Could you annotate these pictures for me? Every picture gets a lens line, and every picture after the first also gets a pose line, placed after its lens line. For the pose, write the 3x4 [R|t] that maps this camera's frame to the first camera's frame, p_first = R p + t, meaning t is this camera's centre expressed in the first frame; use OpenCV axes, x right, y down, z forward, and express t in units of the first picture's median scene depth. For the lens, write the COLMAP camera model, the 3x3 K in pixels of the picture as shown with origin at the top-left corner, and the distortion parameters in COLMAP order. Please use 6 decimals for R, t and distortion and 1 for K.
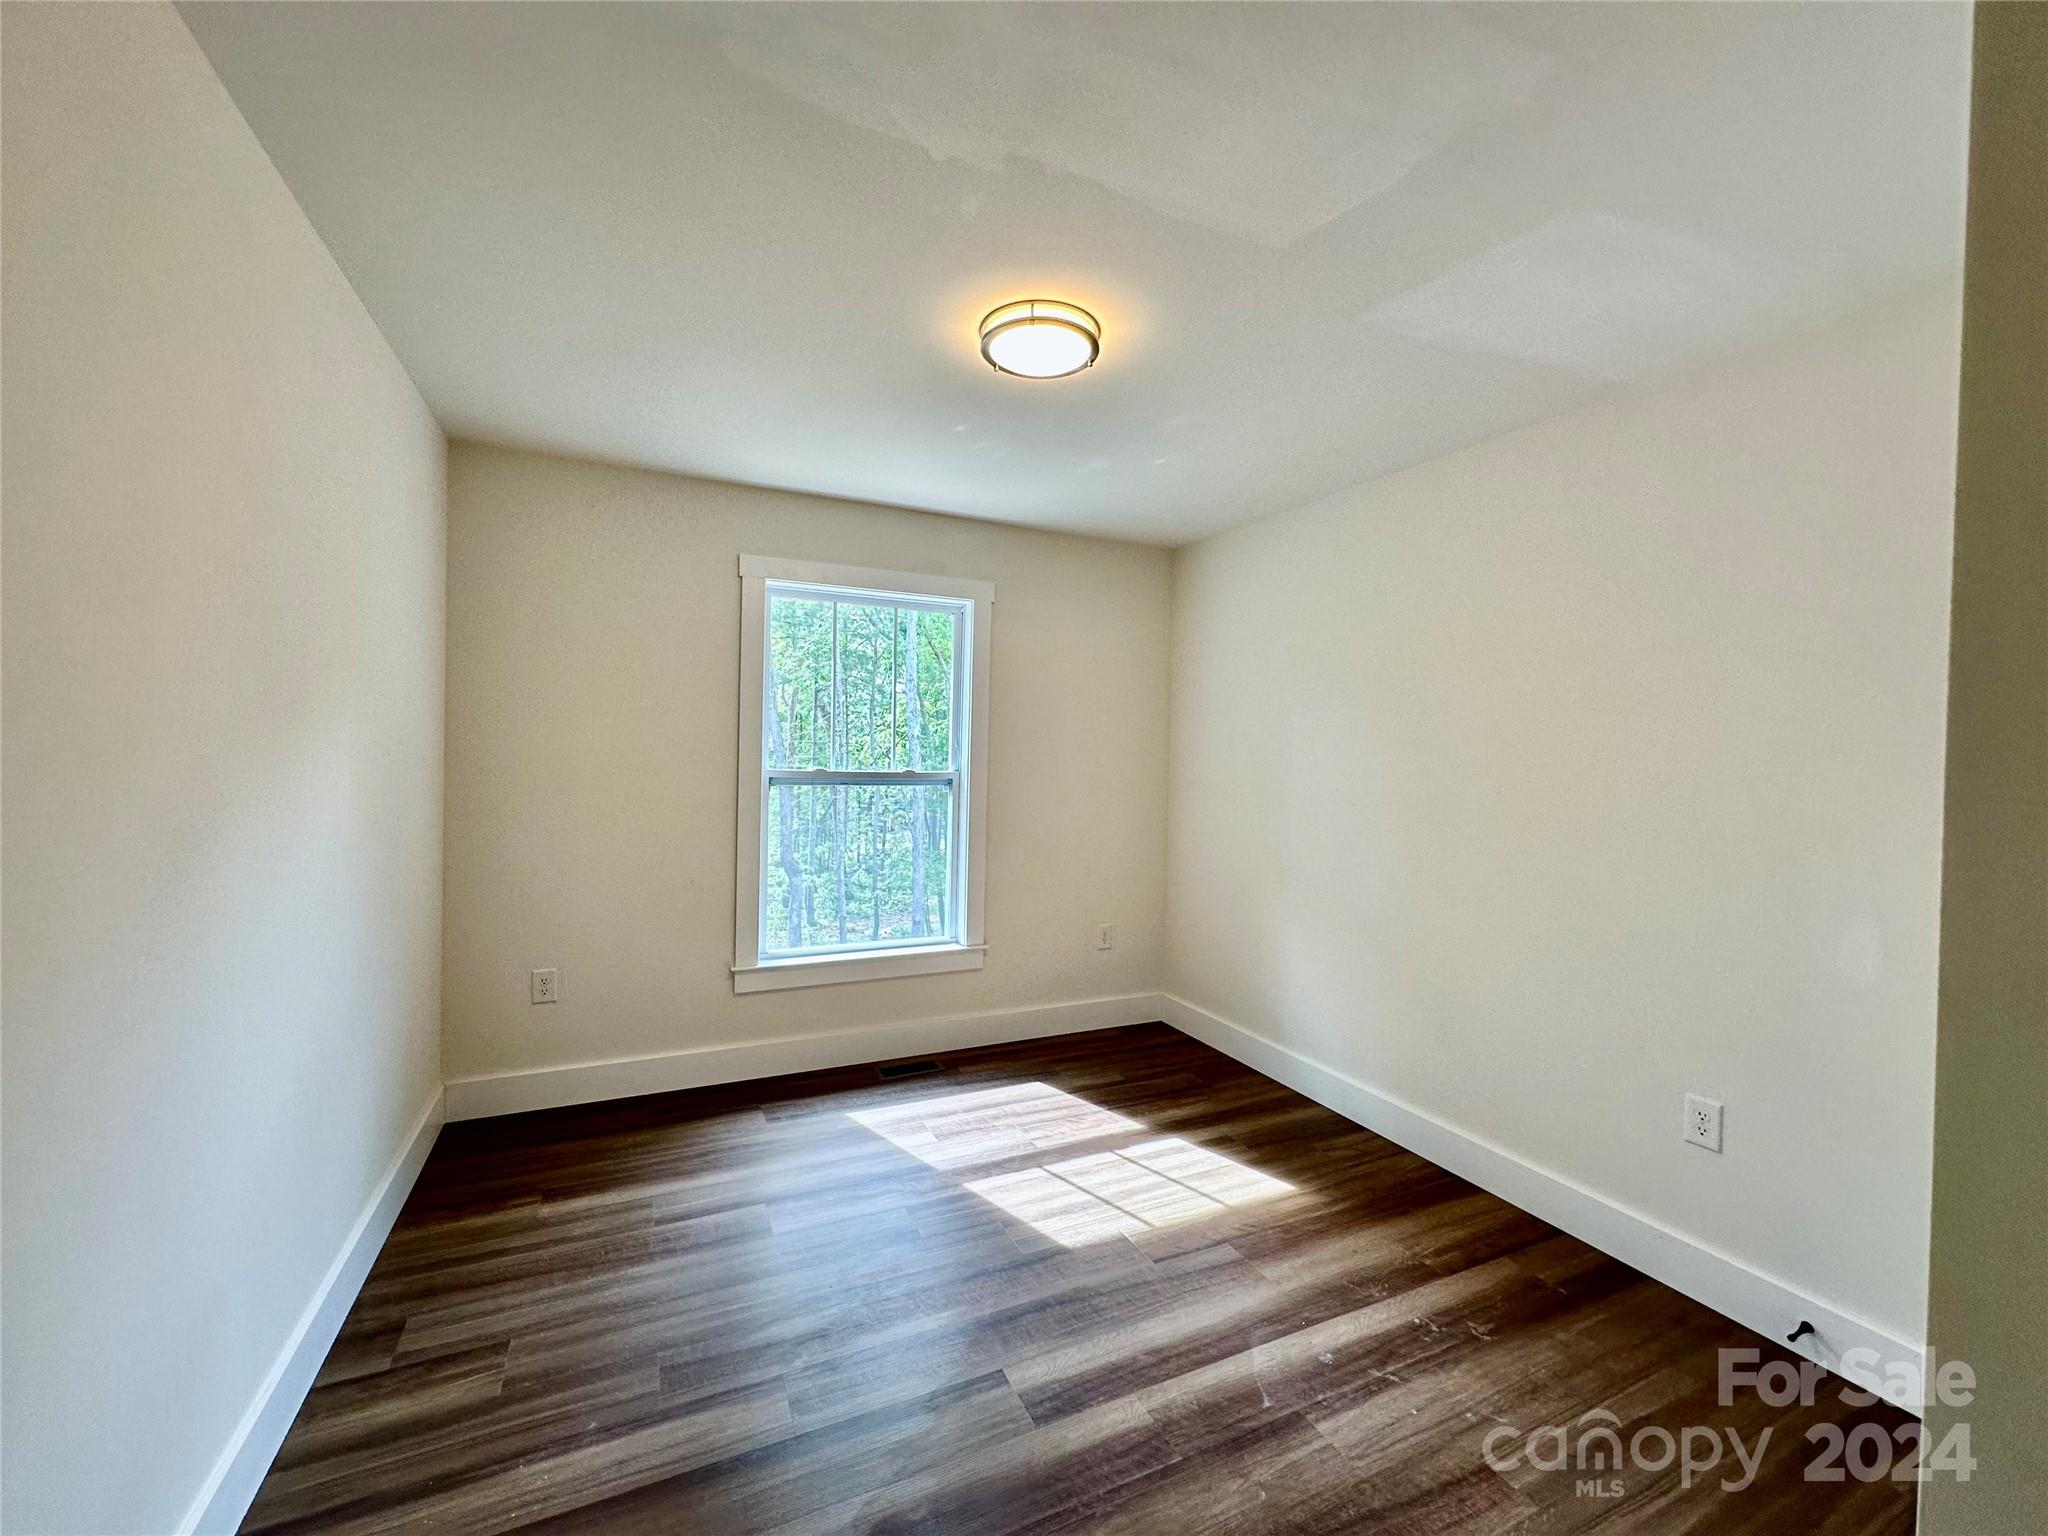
lens RADIAL K [[819.1, 0, 1024.7], [0, 819.1, 764.3], [0, 0, 1]] dist [-0.002015, -0.000387]
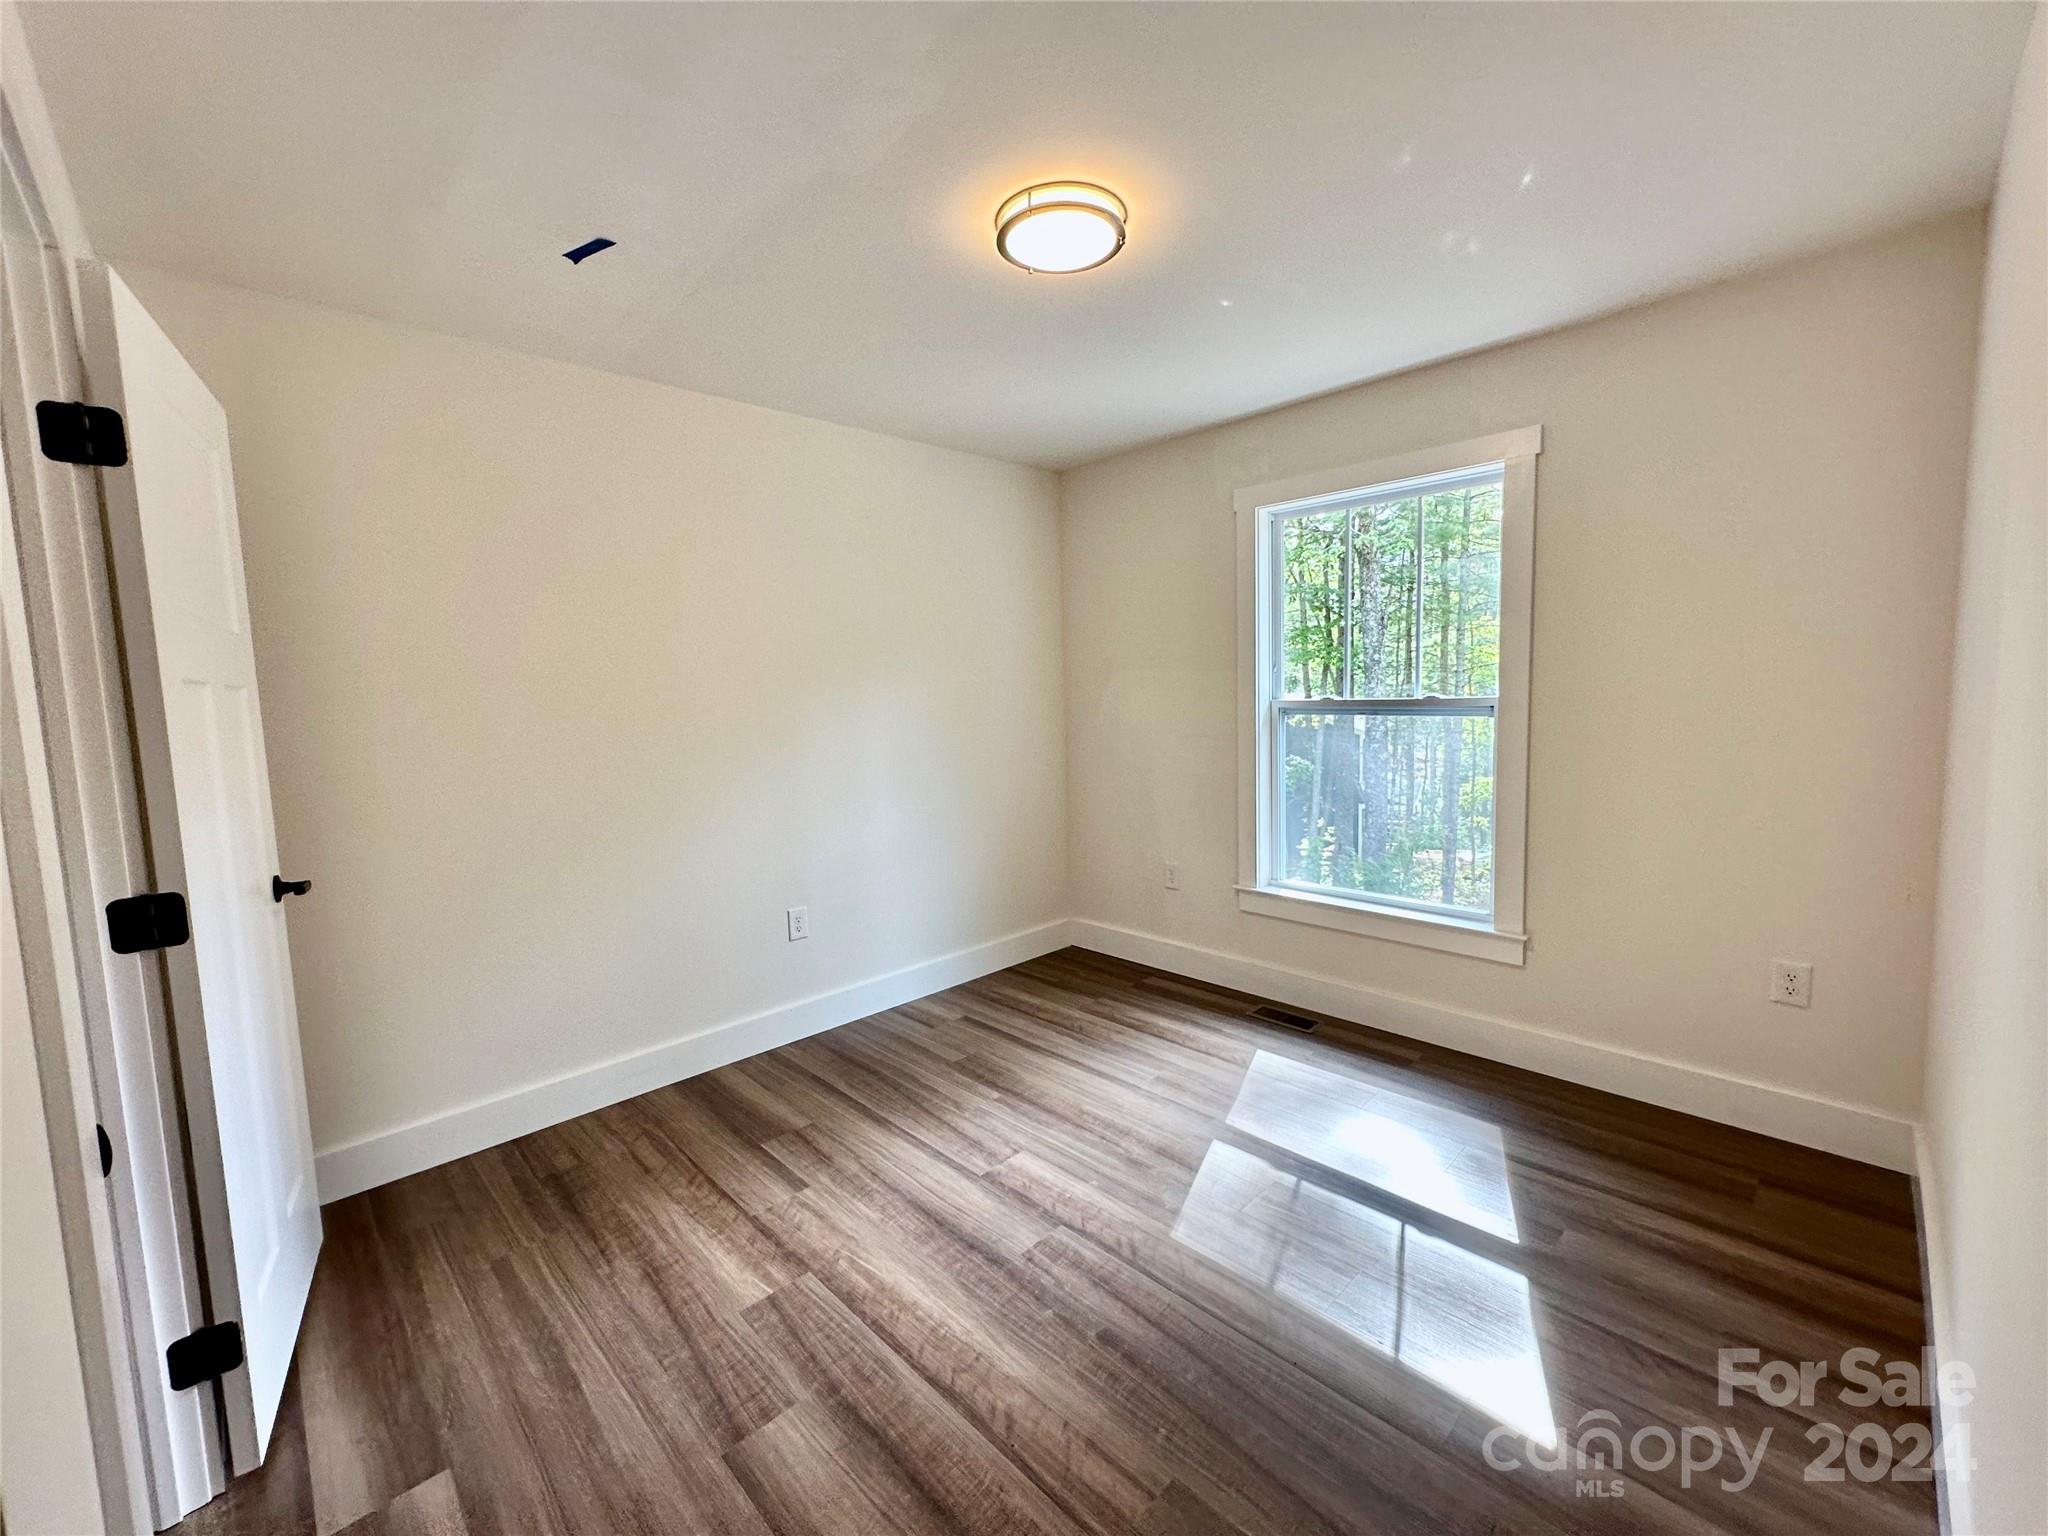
lens RADIAL K [[824.5, 0, 1034.5], [0, 824.5, 753.5], [0, 0, 1]] dist [-0.000480, -0.000158]
pose [[0.336042, 0.040123, -0.940992, 0.547901], [0.011231, 0.998850, 0.046601, 0.023594], [0.941780, -0.026228, 0.335205, 0.391819]]
